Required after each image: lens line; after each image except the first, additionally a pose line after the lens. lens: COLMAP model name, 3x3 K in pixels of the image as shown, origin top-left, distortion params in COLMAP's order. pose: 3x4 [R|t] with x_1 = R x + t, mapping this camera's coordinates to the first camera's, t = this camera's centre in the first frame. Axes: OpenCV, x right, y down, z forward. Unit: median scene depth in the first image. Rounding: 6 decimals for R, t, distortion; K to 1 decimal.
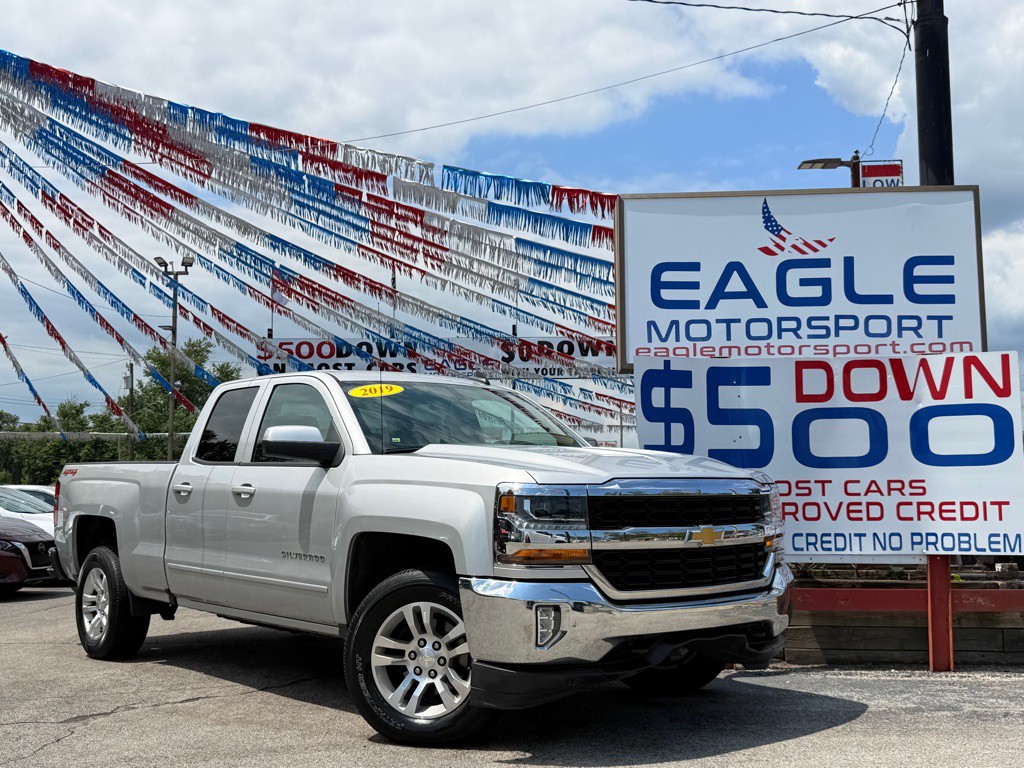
lens RADIAL K [[1102.9, 0, 505.9], [0, 1102.9, 379.3], [0, 0, 1]] dist [0.220217, -0.541448]
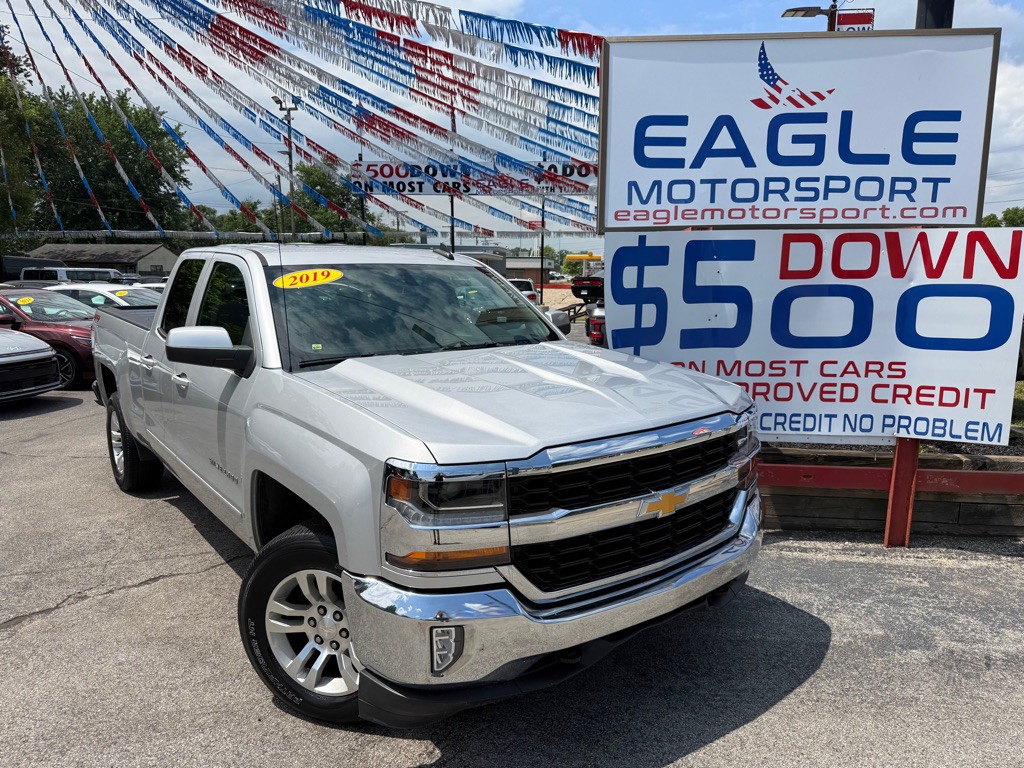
lens RADIAL K [[742.4, 0, 509.7], [0, 742.4, 390.9], [0, 0, 1]] dist [0.036816, -0.063183]
pose [[0.998611, 0.017846, -0.049581, 0.066496], [-0.003864, 0.963172, 0.268860, -0.056182], [0.052553, -0.268295, 0.961902, 0.360638]]
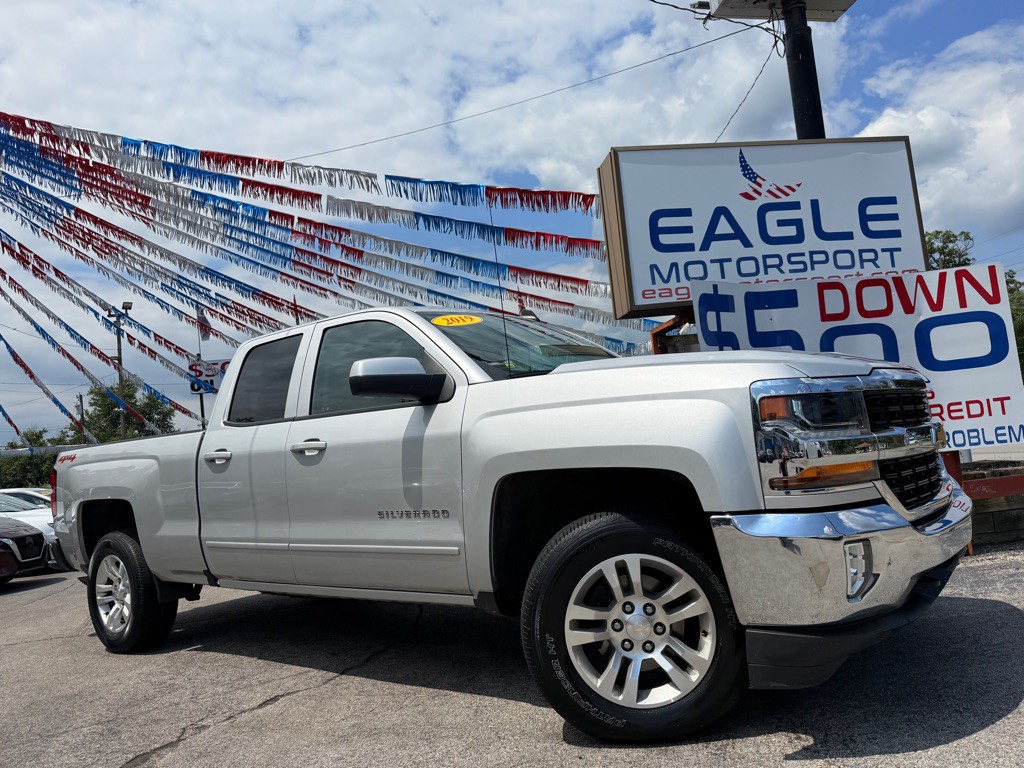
lens RADIAL K [[740.2, 0, 507.6], [0, 740.2, 383.9], [0, 0, 1]] dist [0.034067, -0.050197]
pose [[0.976441, -0.074029, 0.202687, -0.176397], [0.074621, 0.997201, 0.004727, 0.053761], [-0.202470, 0.010509, 0.979232, 0.370310]]
